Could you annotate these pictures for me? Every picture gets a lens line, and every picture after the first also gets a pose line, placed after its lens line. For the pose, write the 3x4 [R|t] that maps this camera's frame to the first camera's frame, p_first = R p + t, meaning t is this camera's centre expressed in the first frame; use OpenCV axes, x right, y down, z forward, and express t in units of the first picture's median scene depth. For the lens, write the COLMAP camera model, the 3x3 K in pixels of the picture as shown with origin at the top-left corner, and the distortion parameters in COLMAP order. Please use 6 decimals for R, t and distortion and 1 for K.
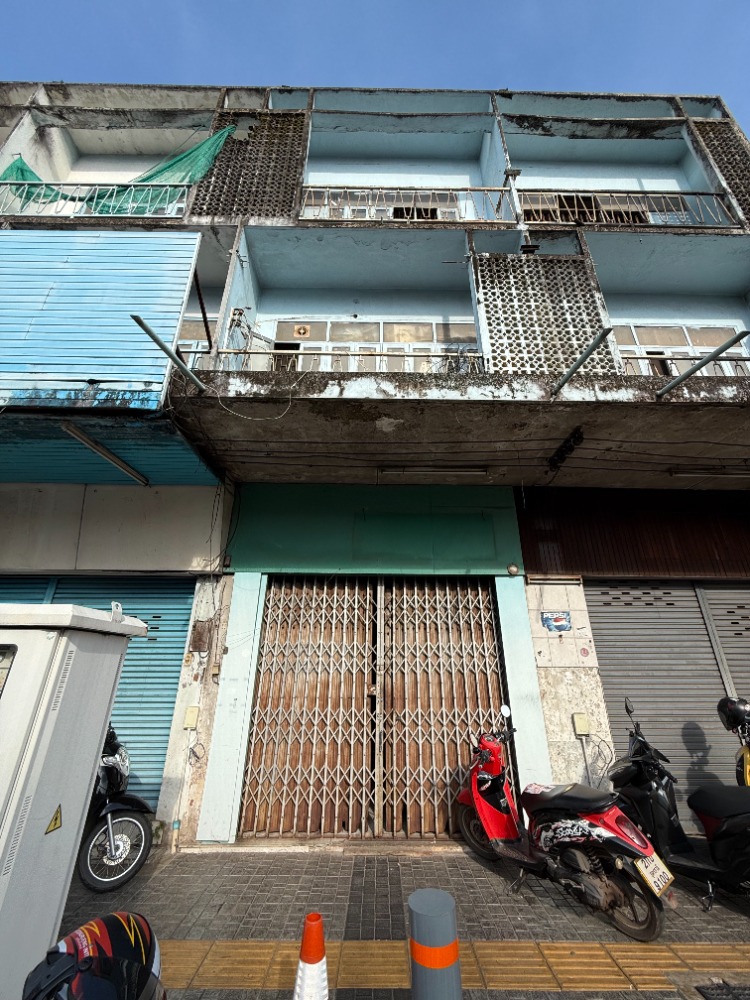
lens RADIAL K [[402.4, 0, 375.0], [0, 402.4, 500.0], [0, 0, 1]] dist [-0.000452, 0.000534]
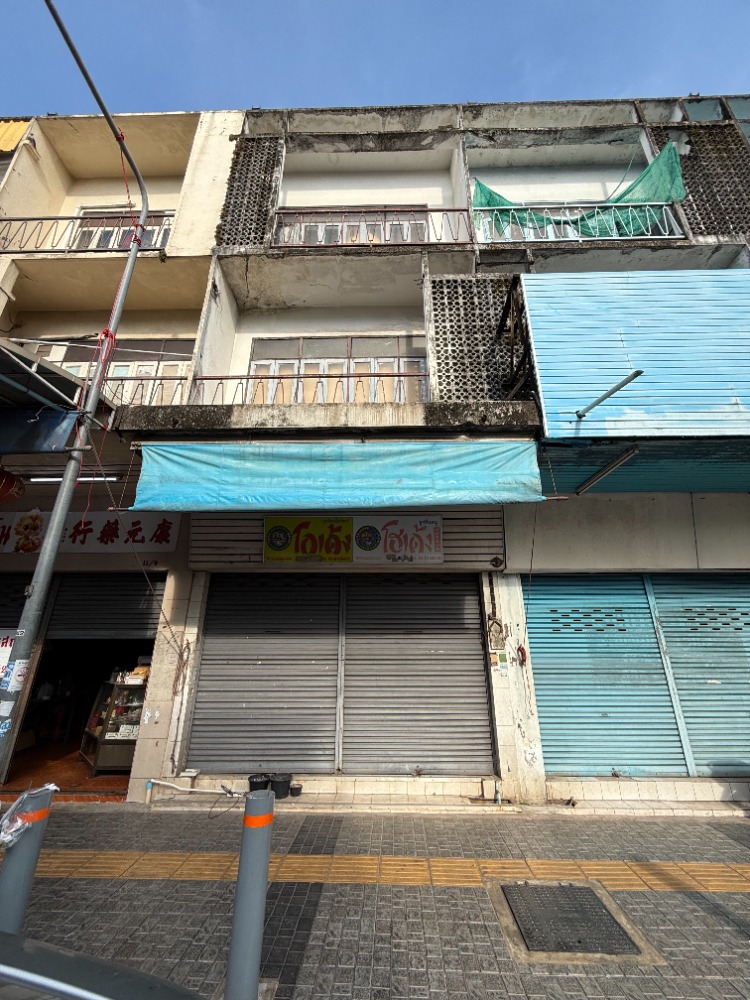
lens RADIAL K [[402.4, 0, 375.0], [0, 402.4, 500.0], [0, 0, 1]] dist [-0.000452, 0.000534]
pose [[0.999372, -0.016486, -0.031379, -1.294409], [0.017761, 0.999009, 0.040805, -0.065951], [0.030675, -0.041337, 0.998674, -0.121437]]
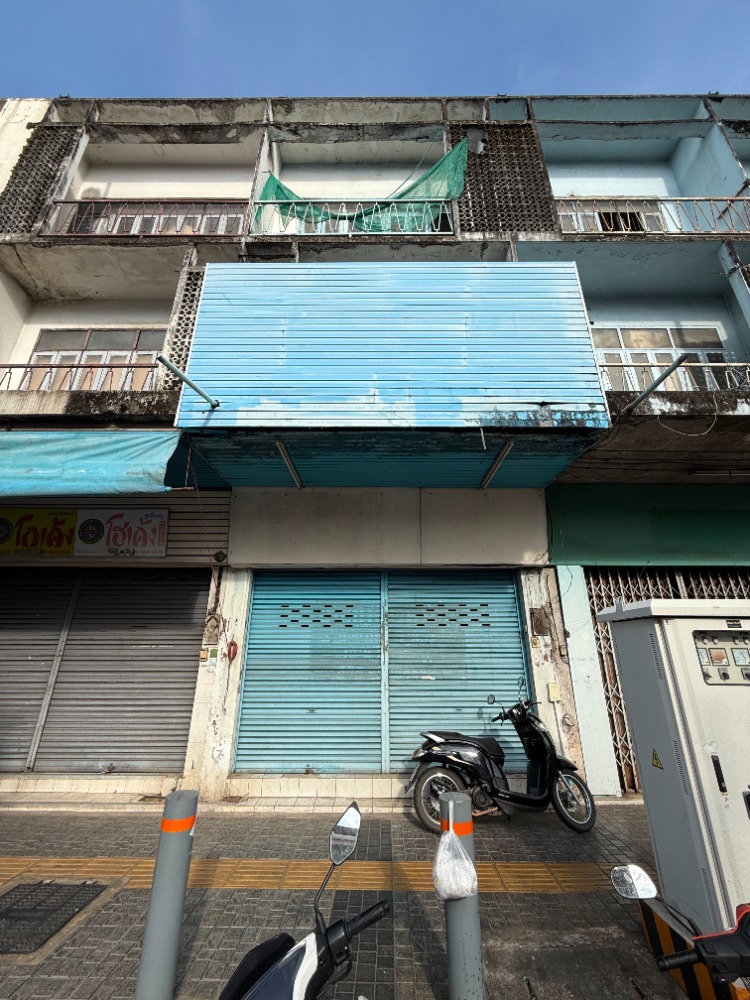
lens RADIAL K [[402.4, 0, 375.0], [0, 402.4, 500.0], [0, 0, 1]] dist [-0.000452, 0.000534]
pose [[0.999851, -0.008854, -0.014796, -0.685502], [0.009396, 0.999272, 0.036980, -0.039115], [0.014458, -0.037113, 0.999206, -0.096636]]
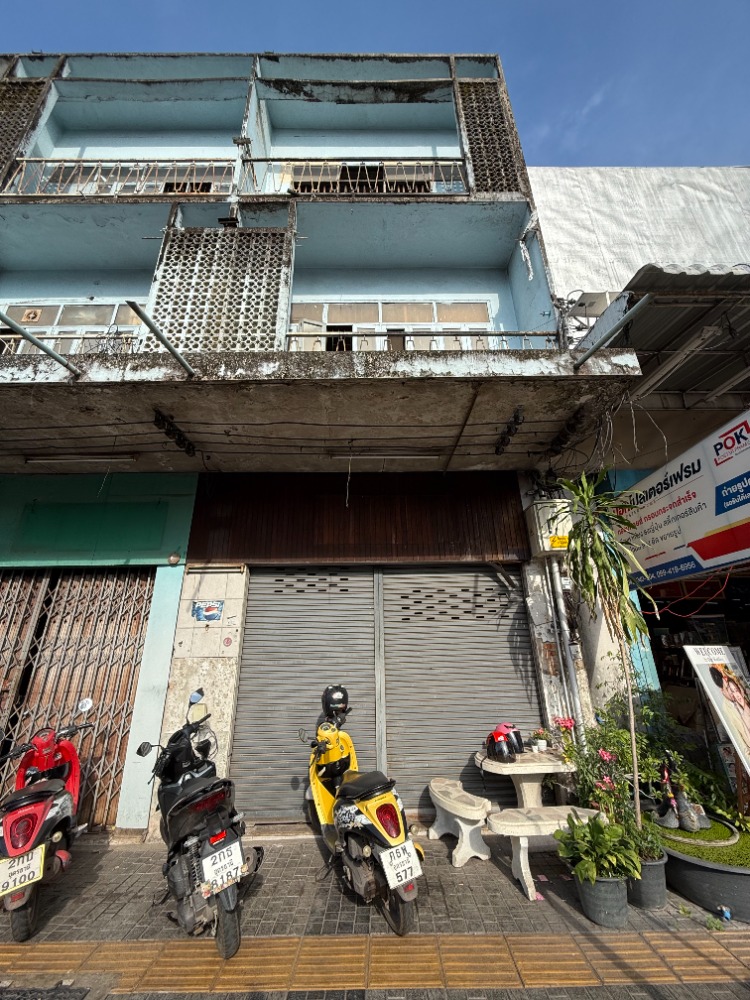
lens RADIAL K [[402.4, 0, 375.0], [0, 402.4, 500.0], [0, 0, 1]] dist [-0.000452, 0.000534]
pose [[0.999746, -0.022504, 0.001247, 0.691257], [0.022455, 0.999266, 0.031034, 0.010154], [-0.001944, -0.030998, 0.999518, 0.027844]]
